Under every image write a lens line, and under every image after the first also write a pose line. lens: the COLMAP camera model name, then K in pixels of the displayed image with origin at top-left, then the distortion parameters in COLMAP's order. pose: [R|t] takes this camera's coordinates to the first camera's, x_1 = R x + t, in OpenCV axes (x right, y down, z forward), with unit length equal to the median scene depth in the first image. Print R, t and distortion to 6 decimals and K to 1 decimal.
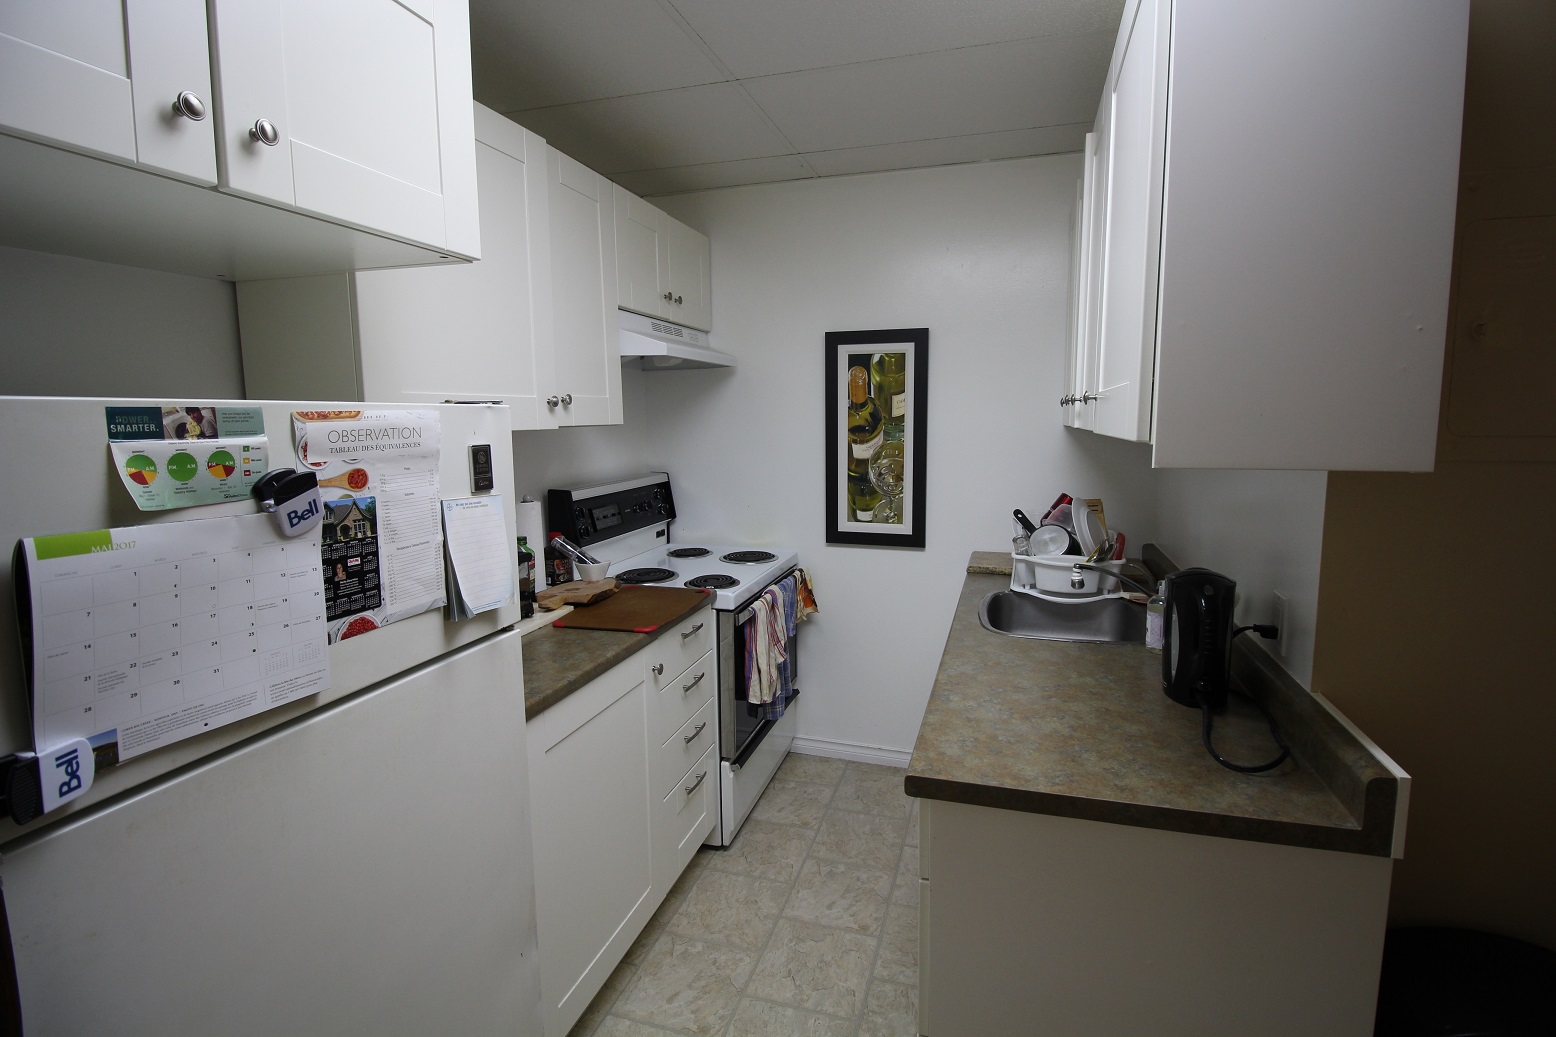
lens RADIAL K [[727.0, 0, 778.7], [0, 727.0, 508.3], [0, 0, 1]] dist [-0.011084, -0.002135]
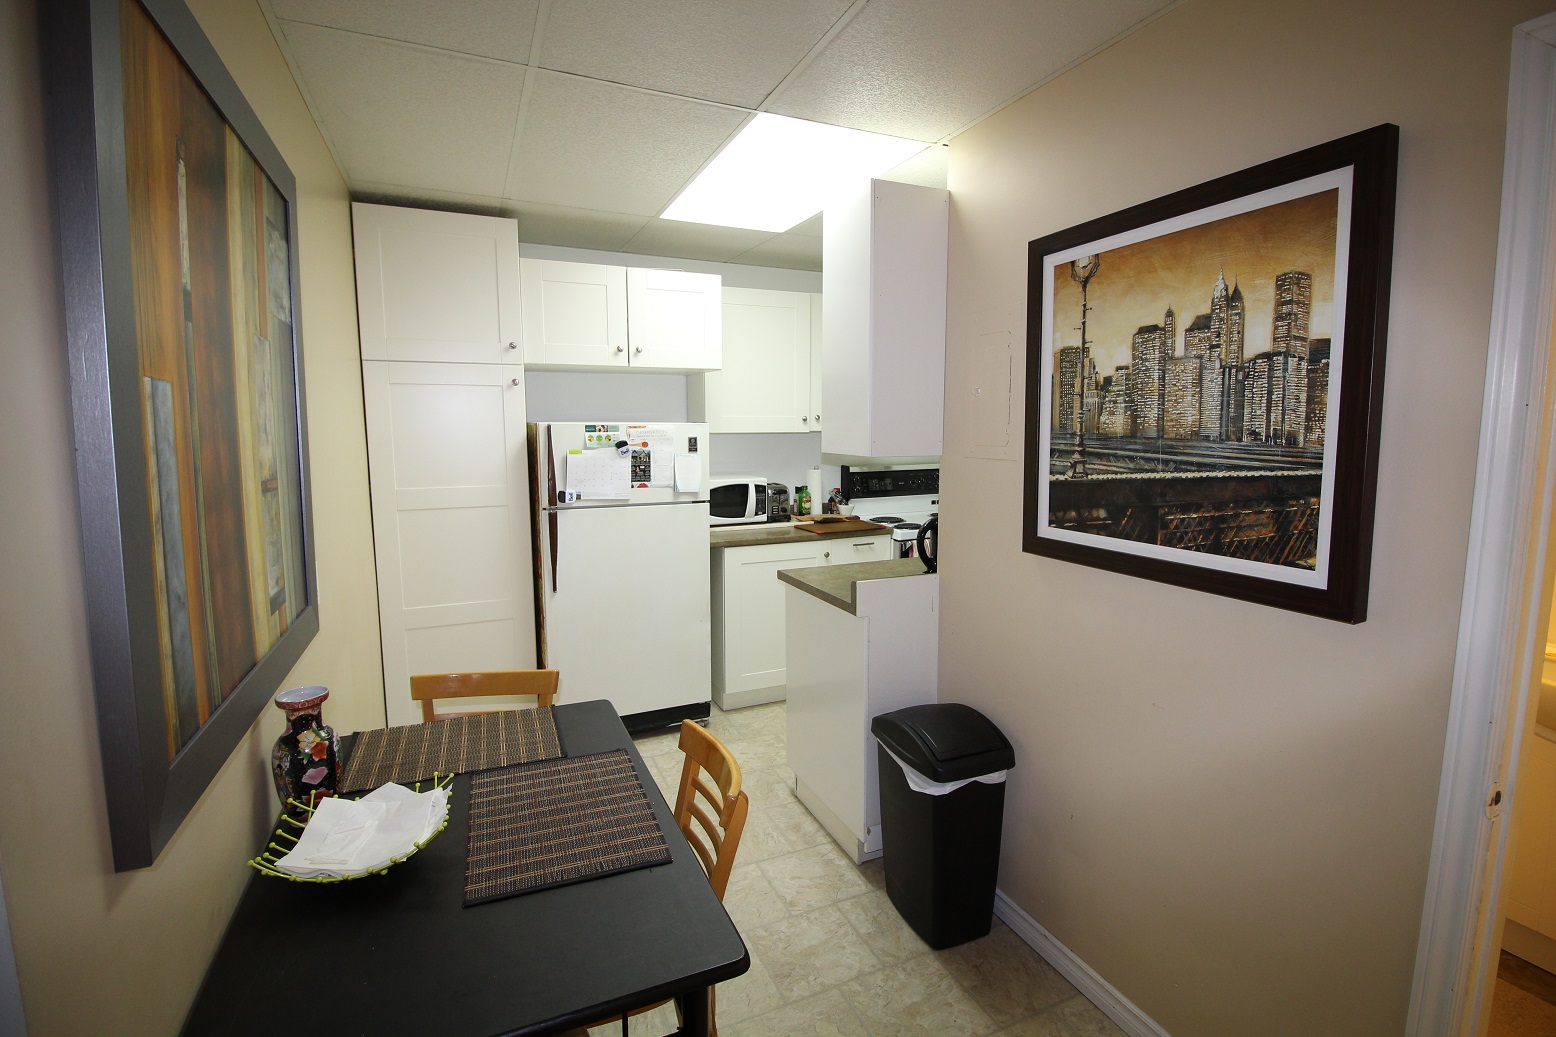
lens RADIAL K [[727.0, 0, 779.4], [0, 727.0, 516.3], [0, 0, 1]] dist [-0.011084, -0.002135]
pose [[0.655114, 0.103808, -0.748365, 2.731303], [-0.099481, 0.993744, 0.050761, 0.067743], [0.748952, 0.041194, 0.661342, -0.922304]]
